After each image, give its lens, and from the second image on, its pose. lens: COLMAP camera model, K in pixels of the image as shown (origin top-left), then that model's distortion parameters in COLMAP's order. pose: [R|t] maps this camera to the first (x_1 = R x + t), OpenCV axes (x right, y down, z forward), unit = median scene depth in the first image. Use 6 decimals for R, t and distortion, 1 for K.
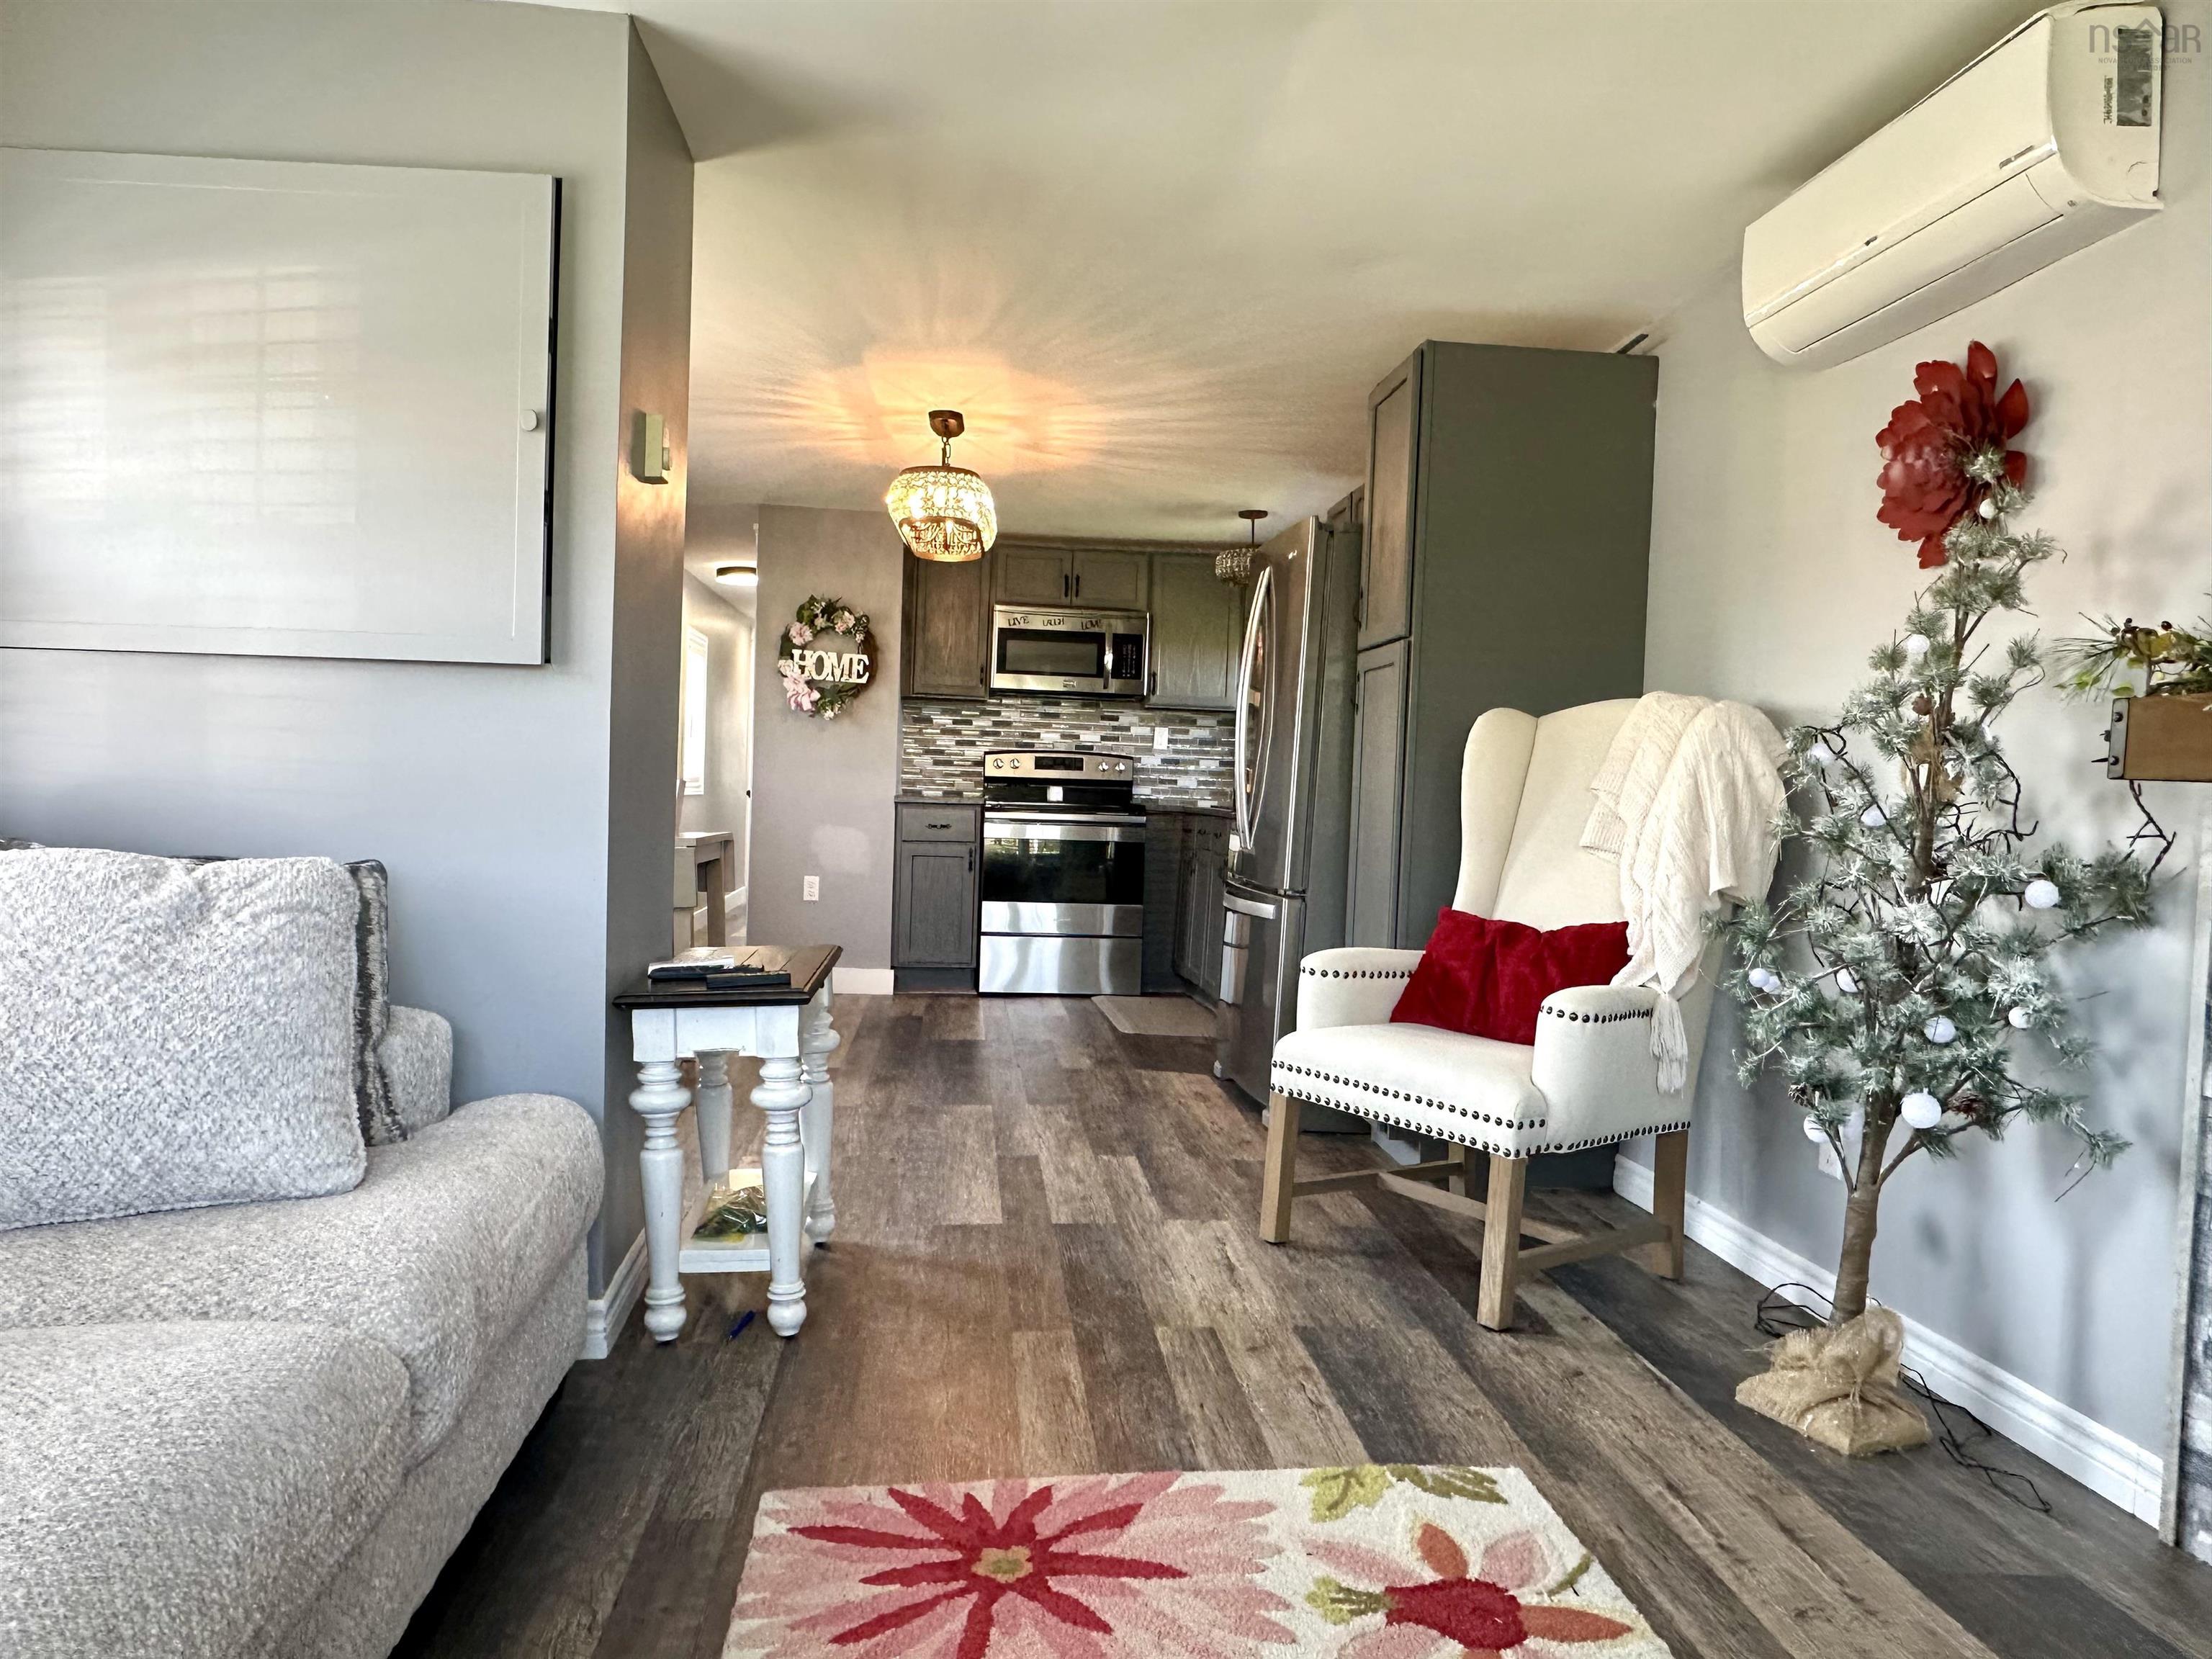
lens RADIAL K [[1502.1, 0, 1096.5], [0, 1502.1, 836.5], [0, 0, 1]] dist [0.000972, 0.000350]
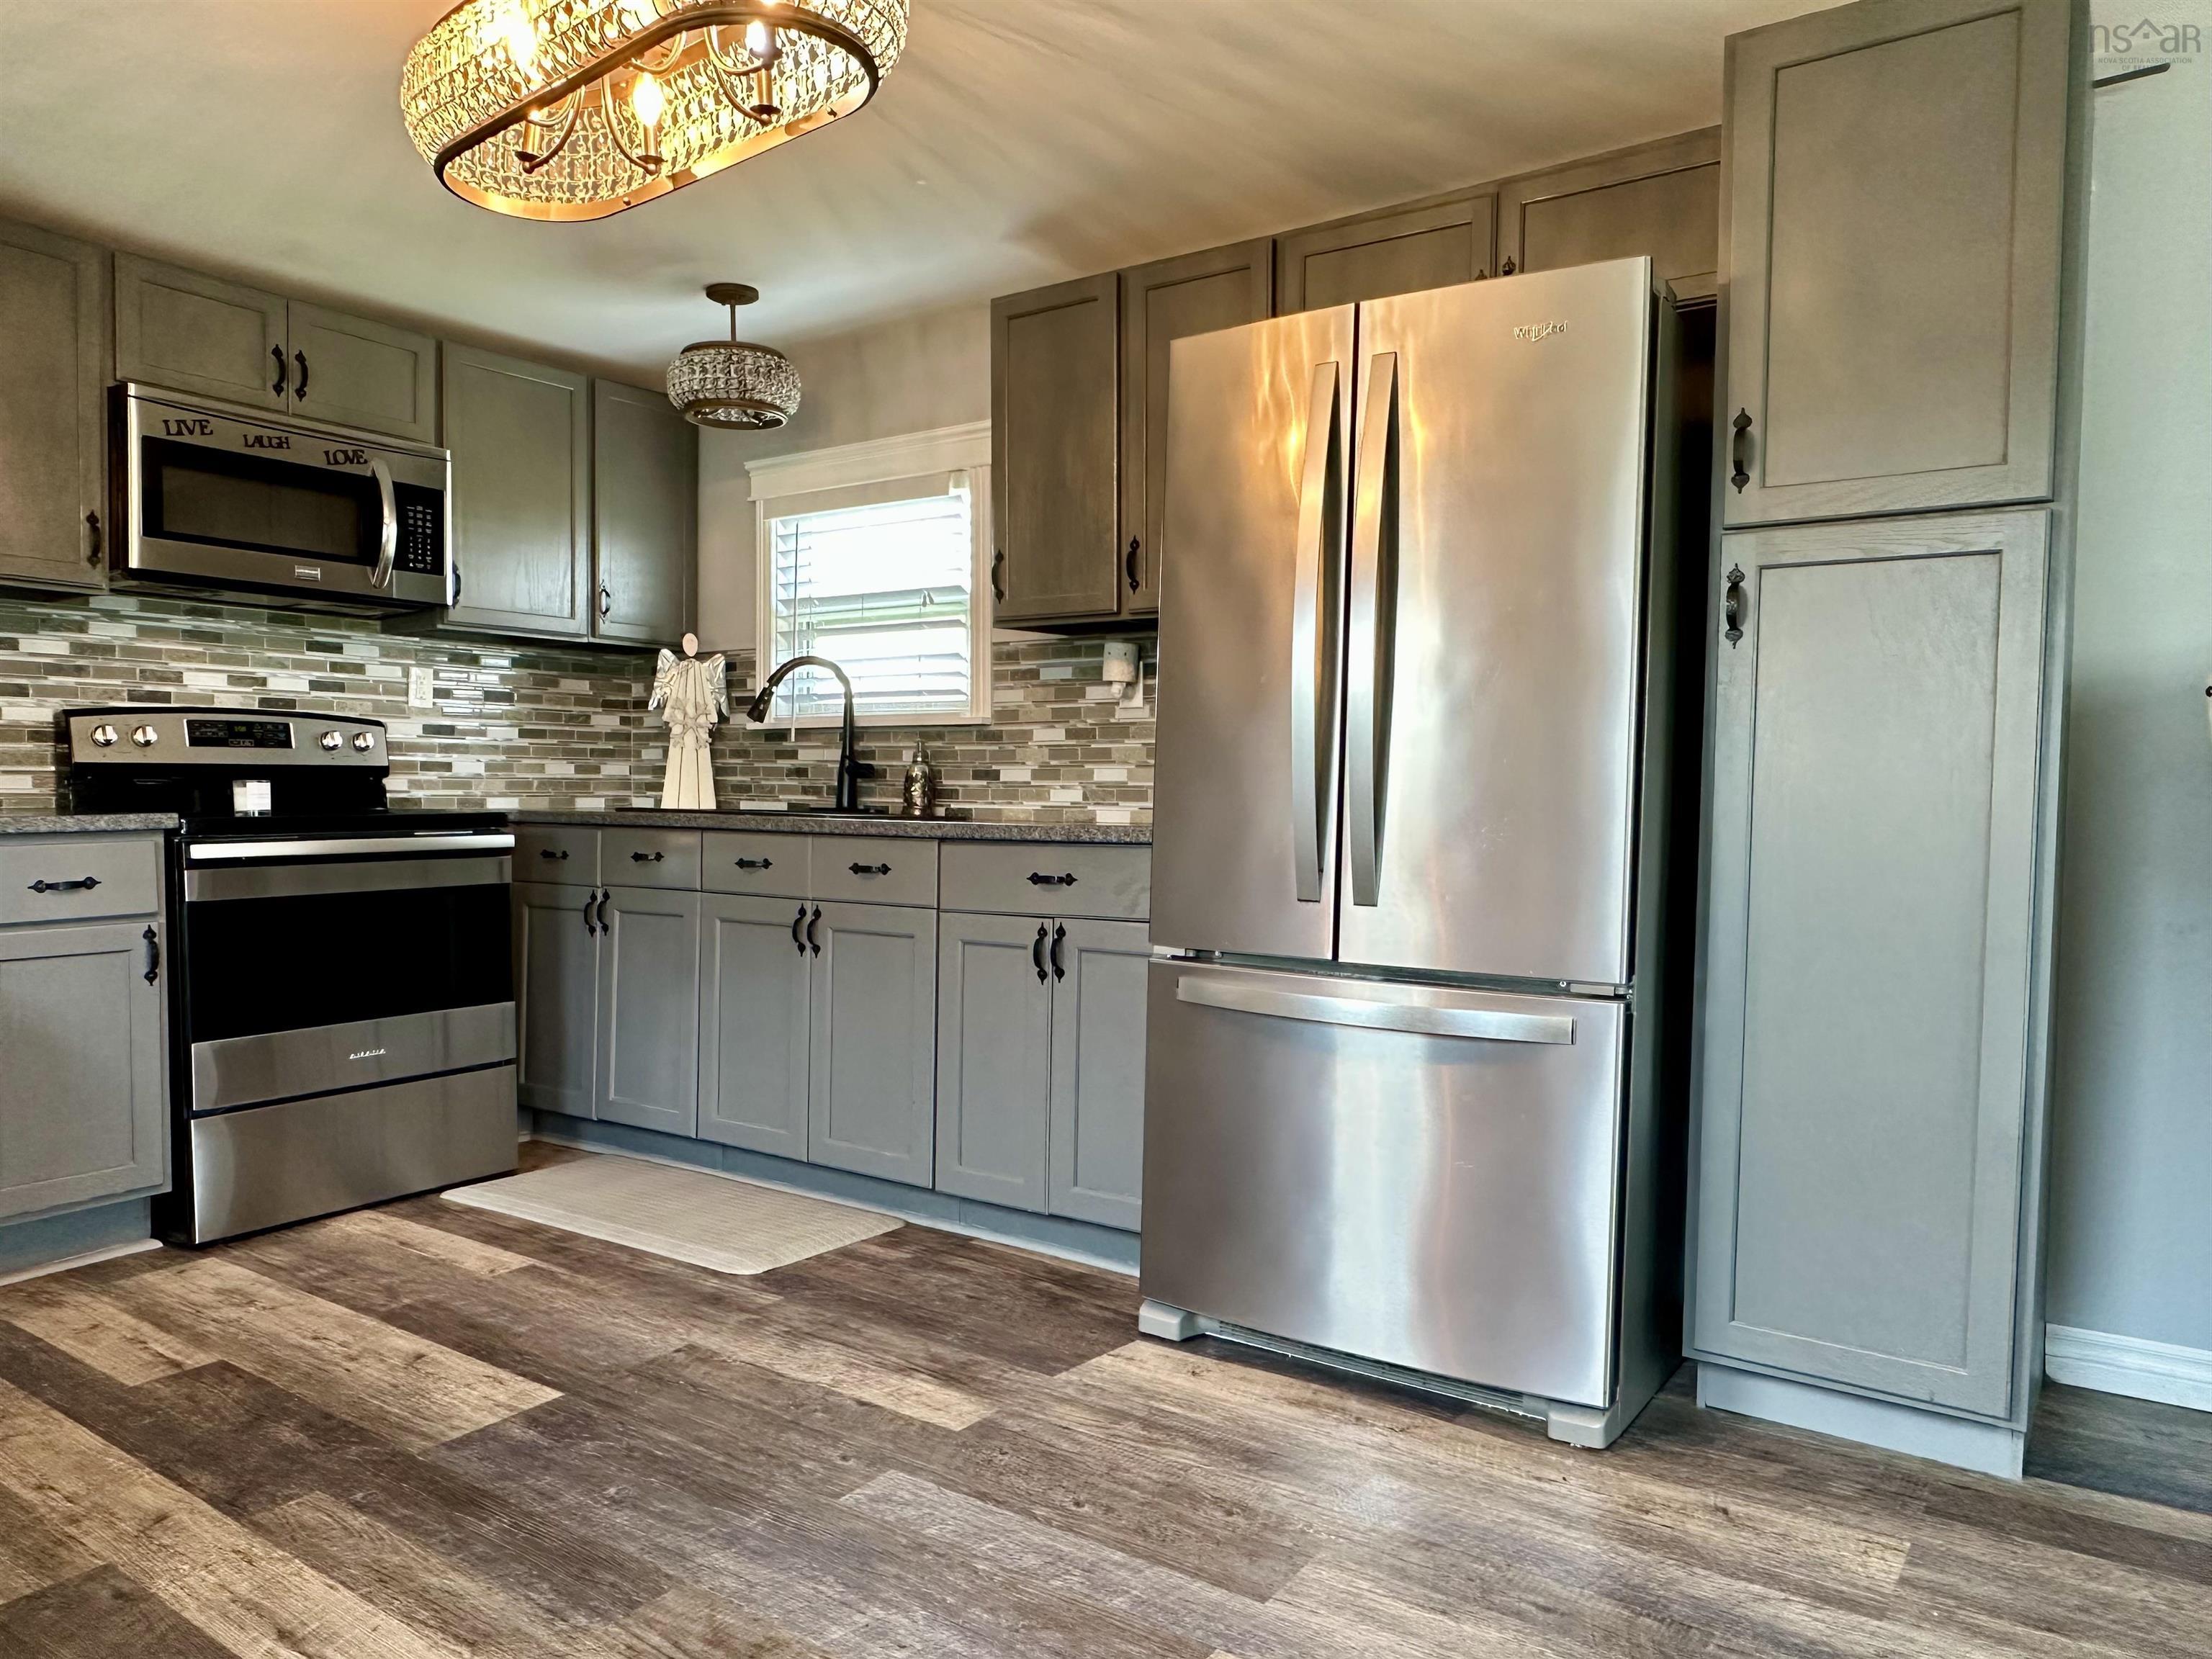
lens RADIAL K [[1473.1, 0, 1106.0], [0, 1473.1, 829.5], [0, 0, 1]] dist [0.005004, 0.001782]
pose [[0.656876, -0.054421, 0.752032, -0.496374], [0.038707, 0.998511, 0.038448, -0.060089], [-0.753004, 0.003854, 0.658004, 1.115173]]
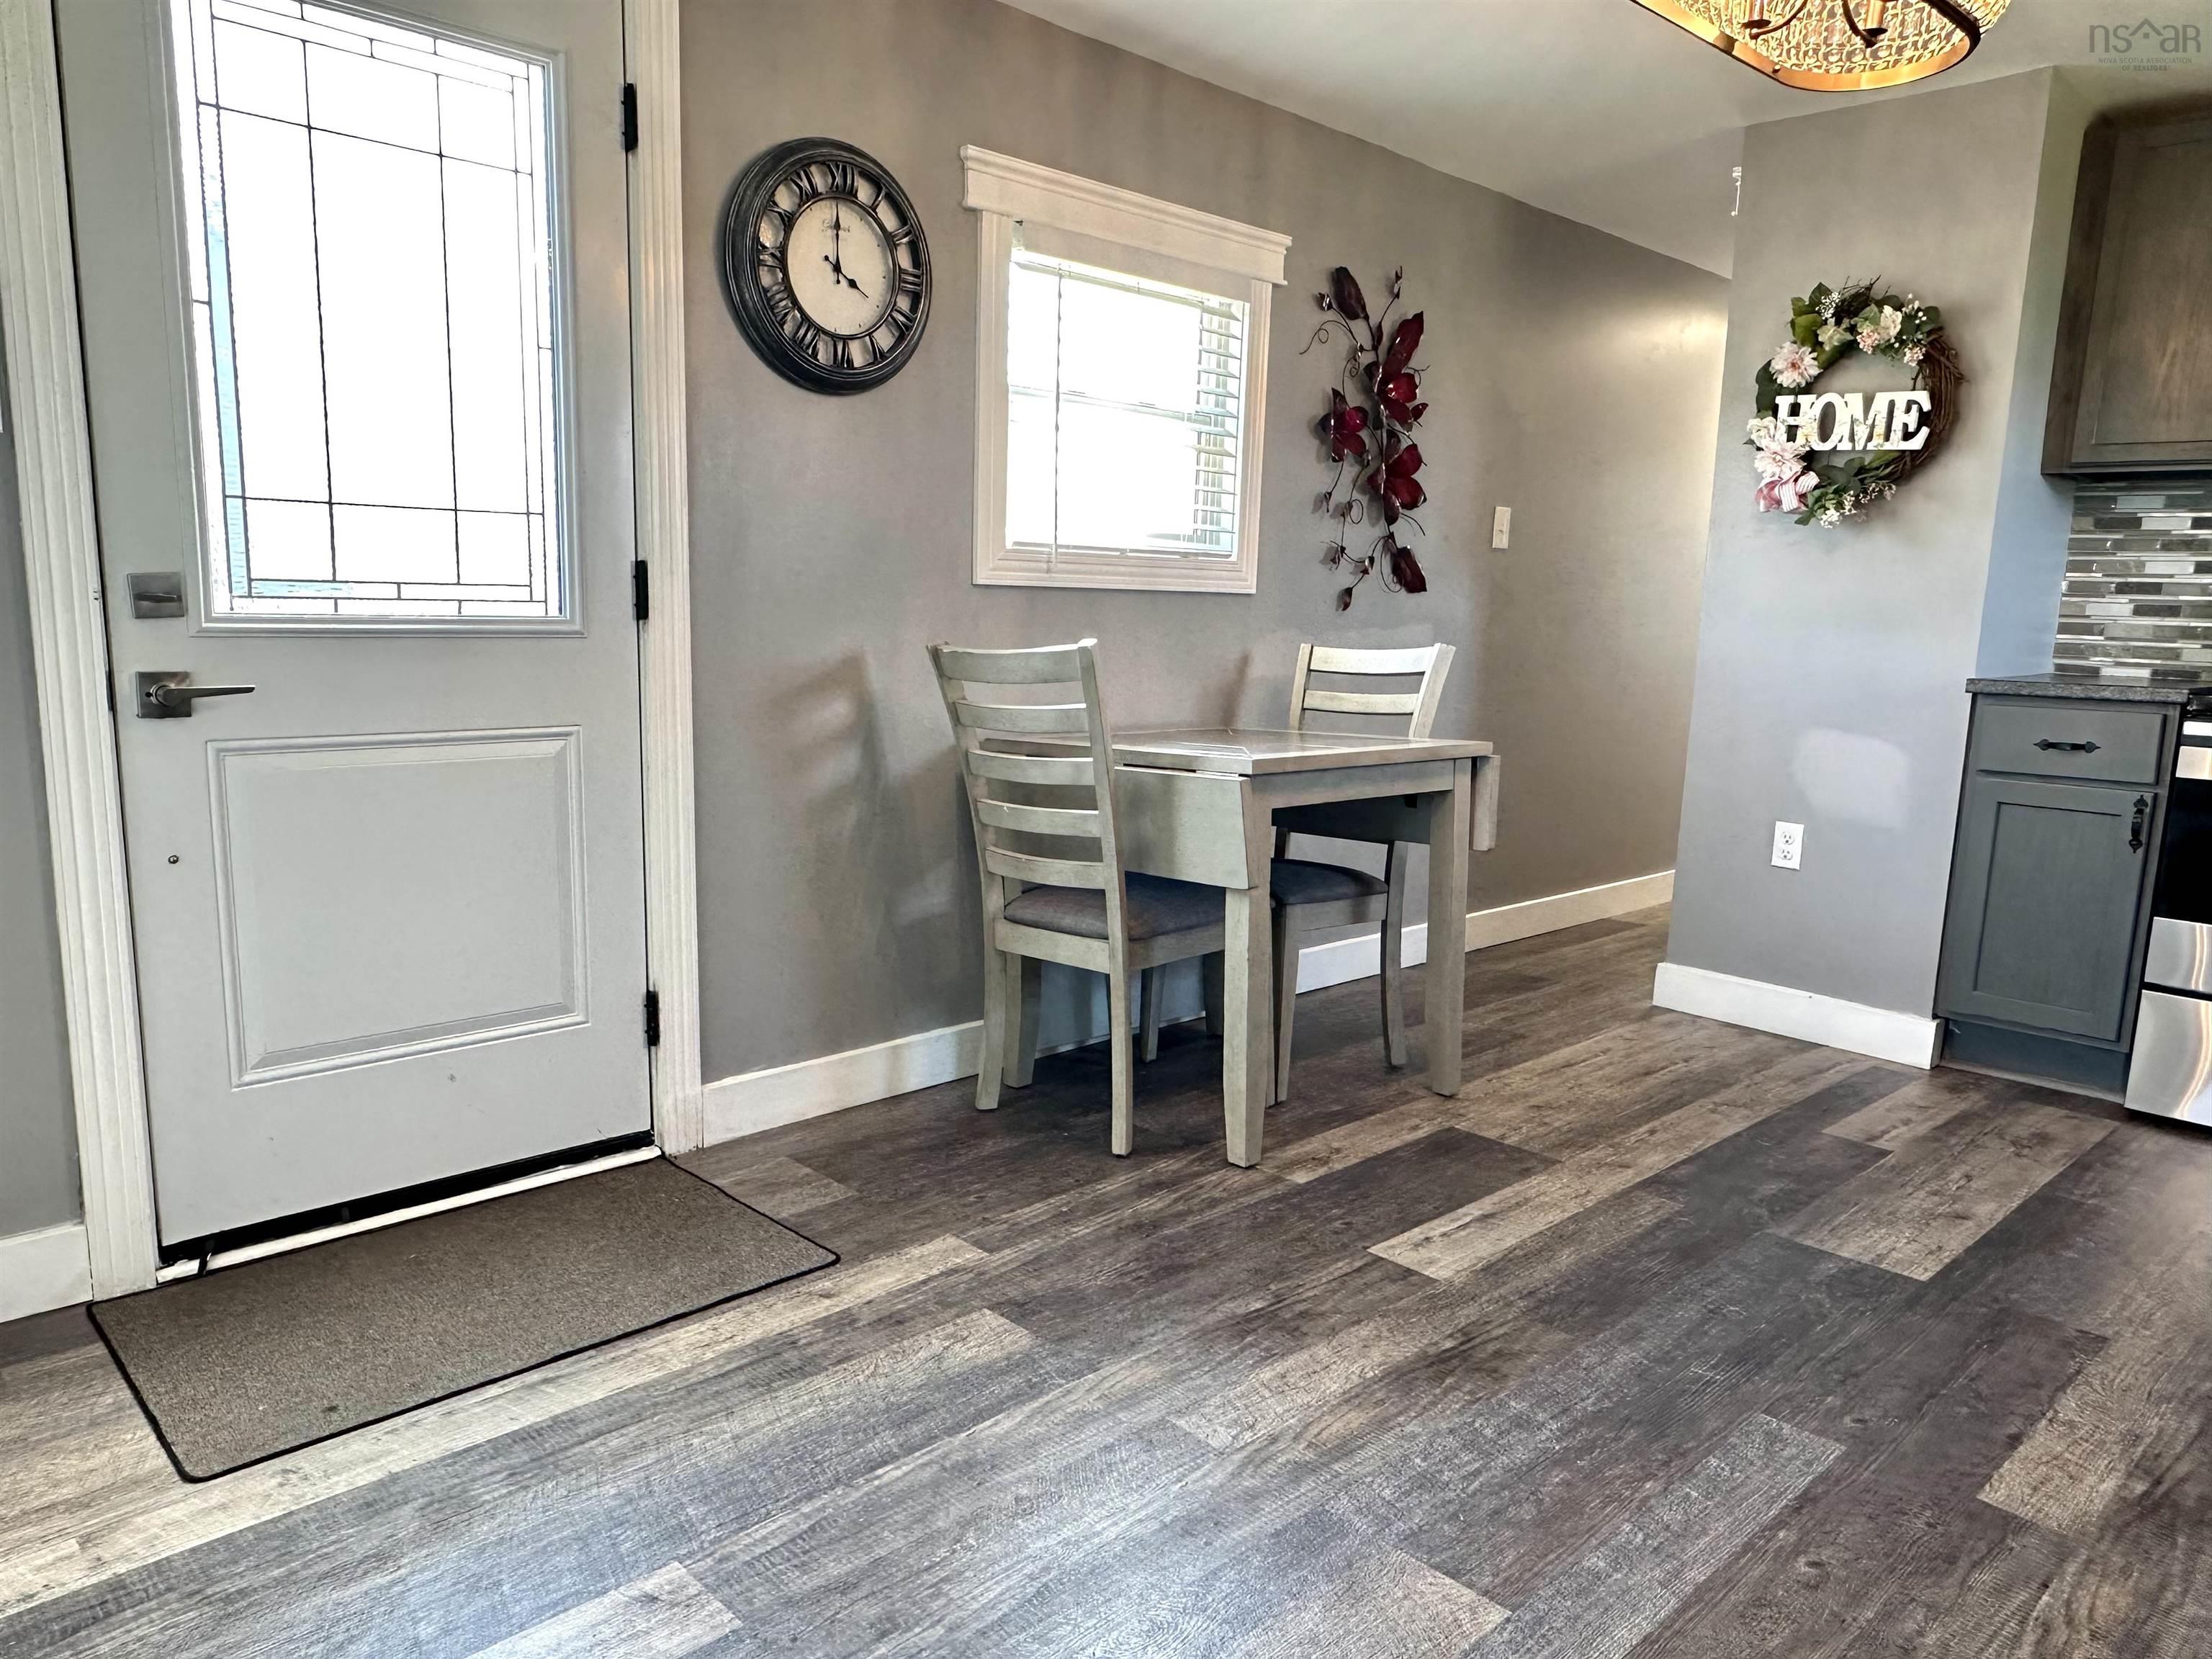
lens RADIAL K [[1498.6, 0, 1094.2], [0, 1498.6, 843.3], [0, 0, 1]] dist [-0.001325, -0.000335]
pose [[0.610888, 0.114450, -0.783401, 0.181070], [-0.035093, 0.992438, 0.117624, -0.046782], [0.790939, -0.044364, 0.610285, 1.039450]]
